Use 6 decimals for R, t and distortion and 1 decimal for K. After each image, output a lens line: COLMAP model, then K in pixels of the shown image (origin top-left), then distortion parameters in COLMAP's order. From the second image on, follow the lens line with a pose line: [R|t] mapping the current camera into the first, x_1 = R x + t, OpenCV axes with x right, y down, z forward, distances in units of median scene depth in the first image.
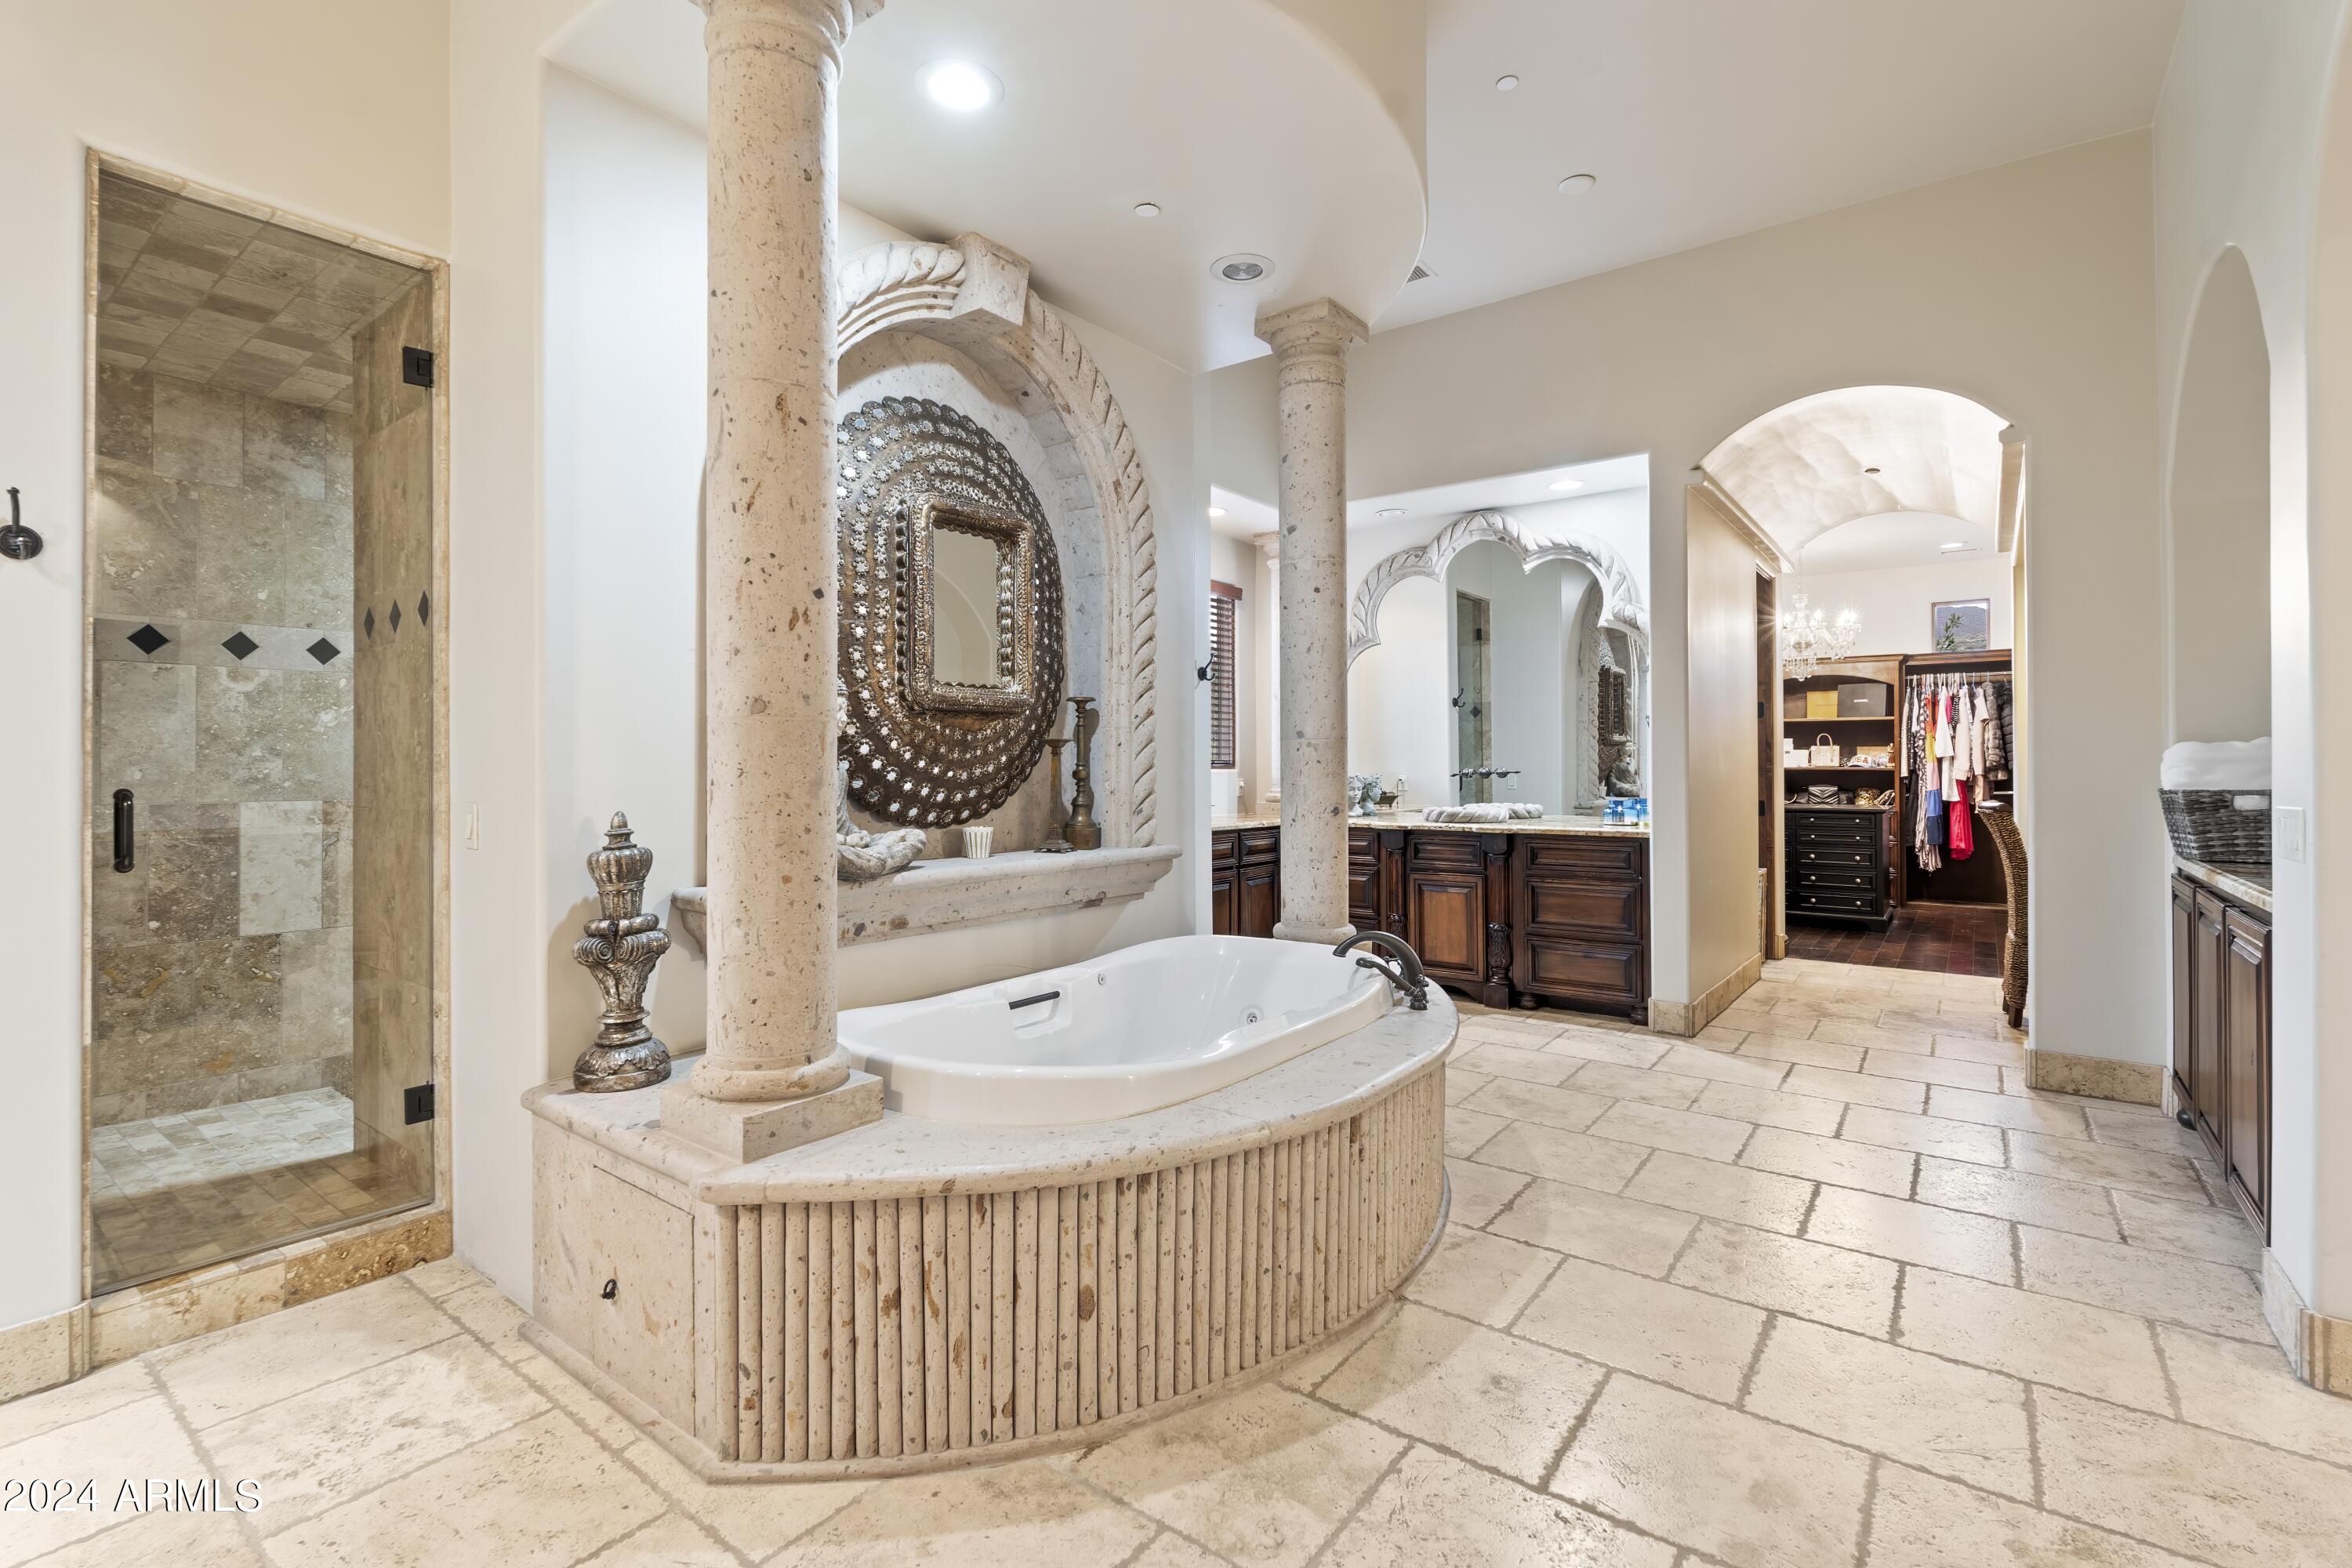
lens RADIAL K [[1045.3, 0, 1176.9], [0, 1045.3, 764.5], [0, 0, 1]] dist [-0.005680, 0.000095]
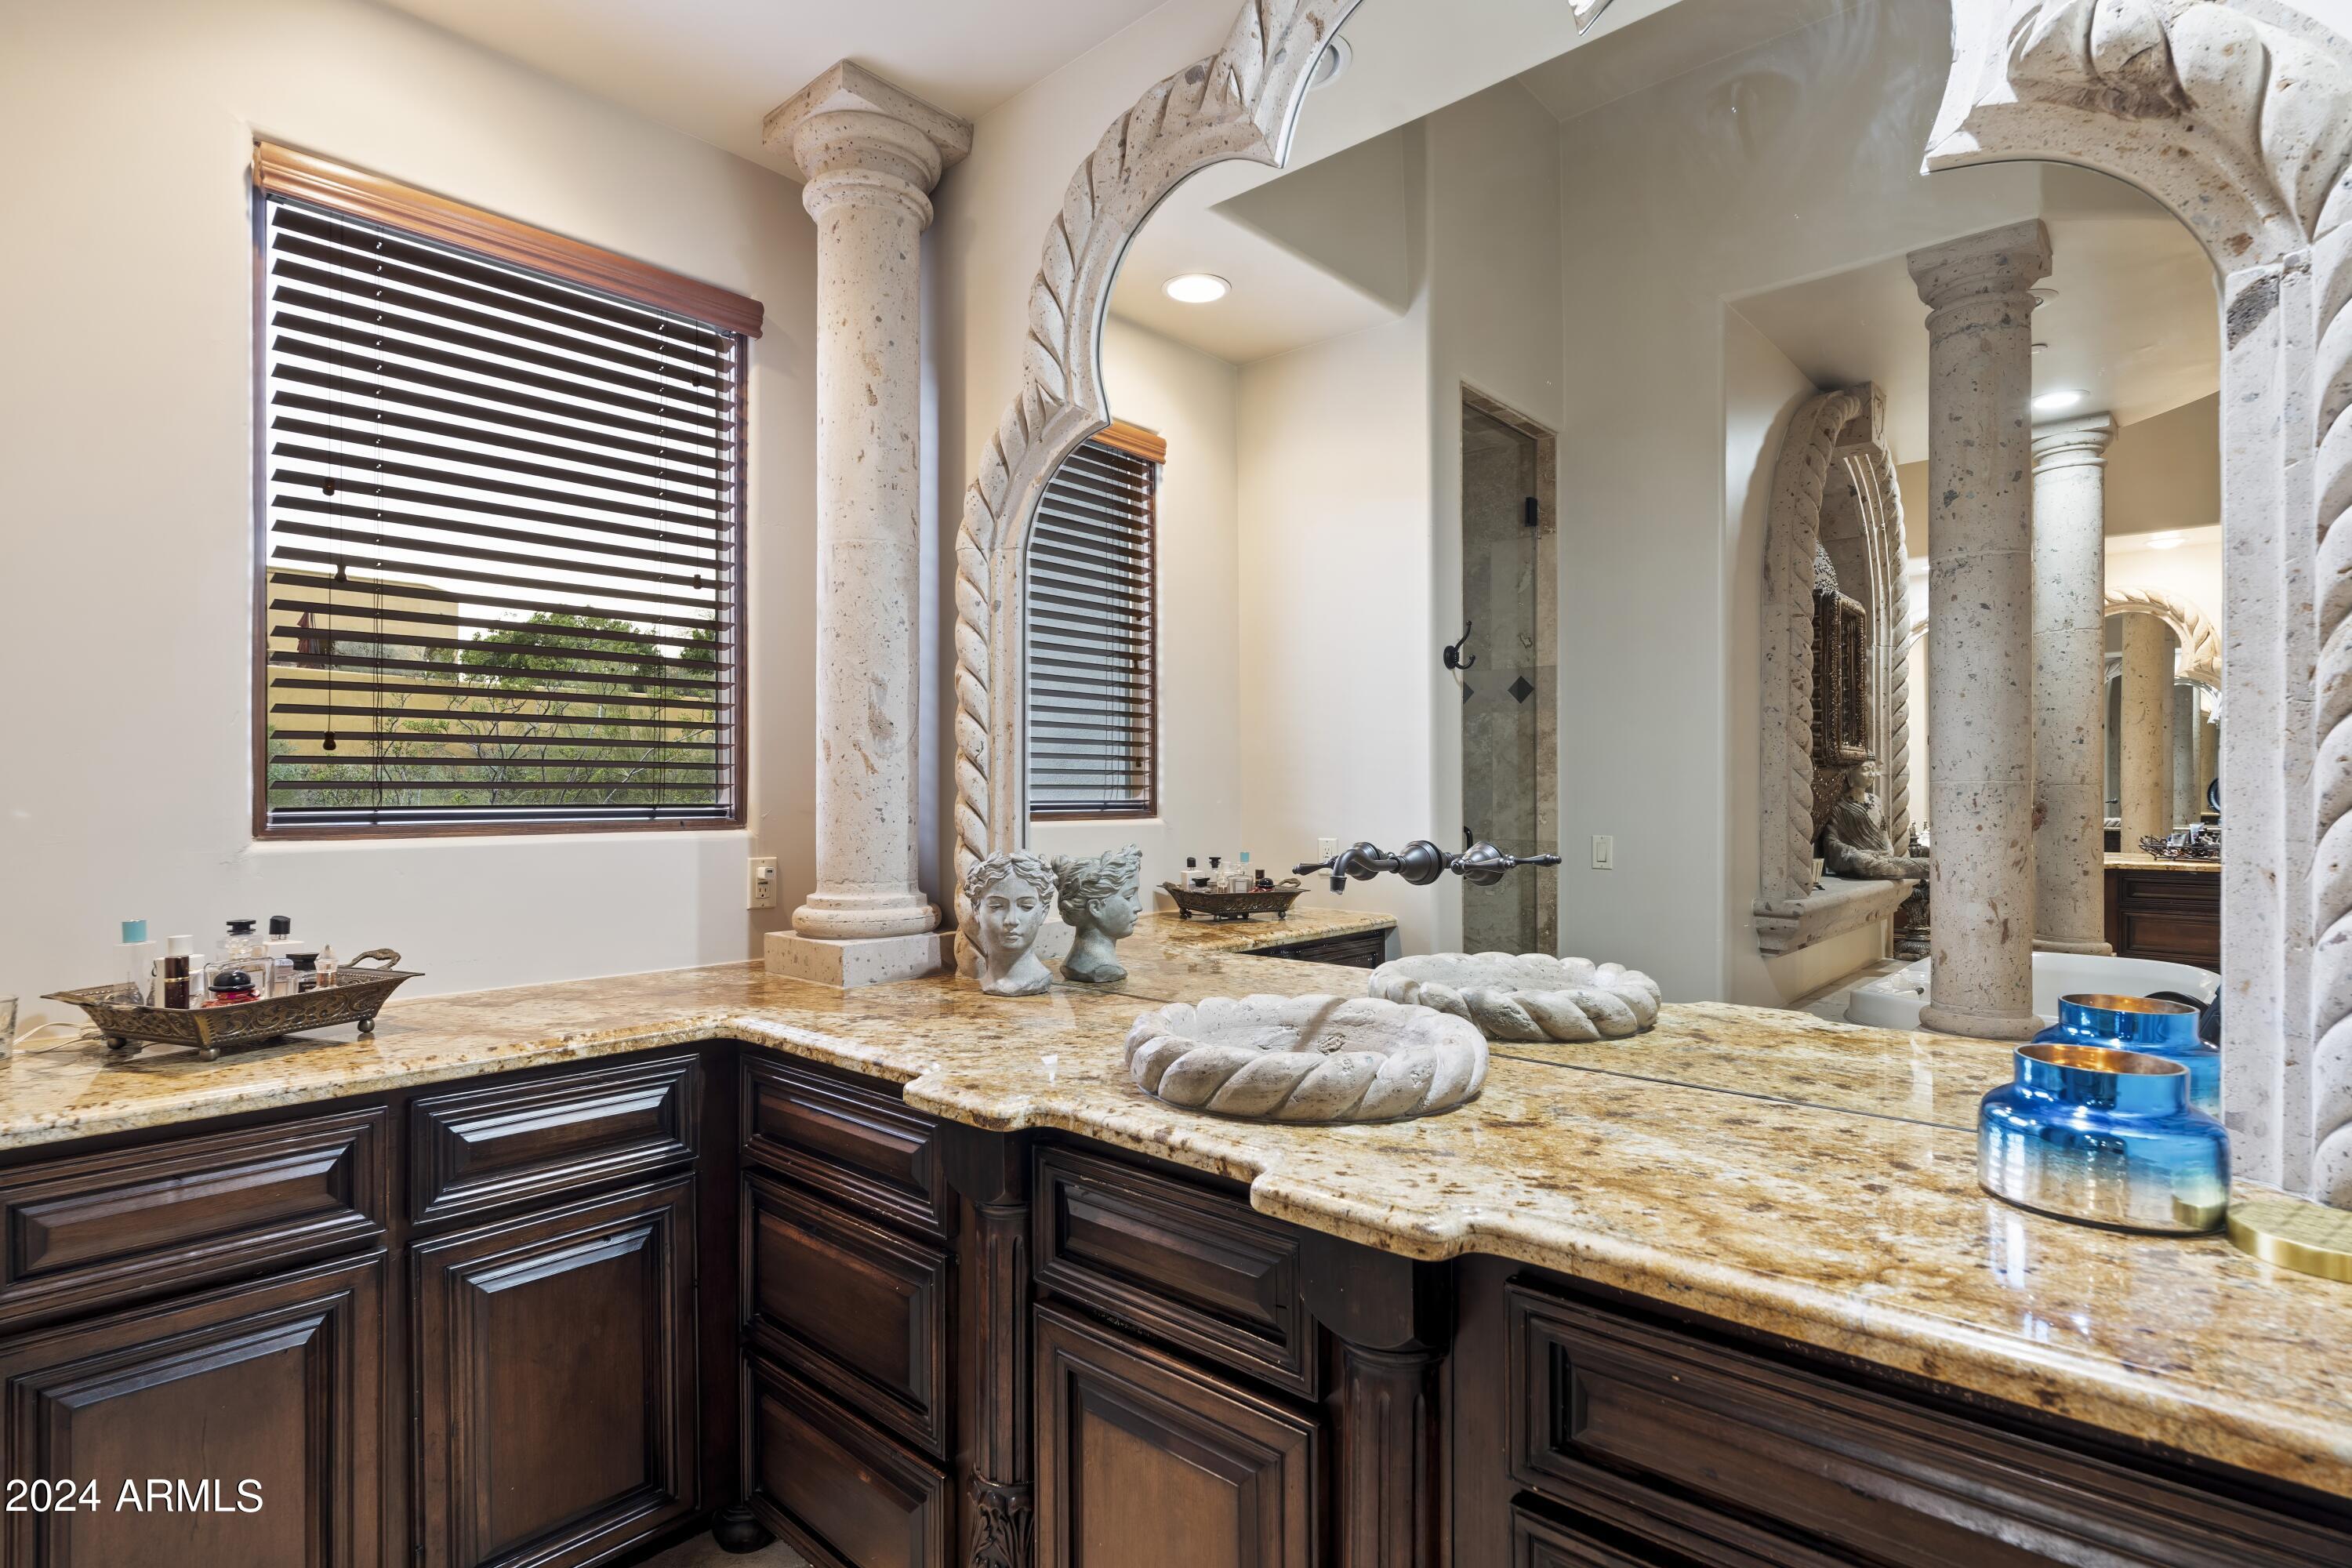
lens RADIAL K [[1176.9, 0, 1185.5], [0, 1176.9, 796.5], [0, 0, 1]] dist [-0.005990, -0.000200]
pose [[0.997417, 0.001985, -0.071805, 0.223669], [-0.001889, 0.999997, 0.001408, -0.007240], [0.071808, -0.001268, 0.997418, 0.615594]]
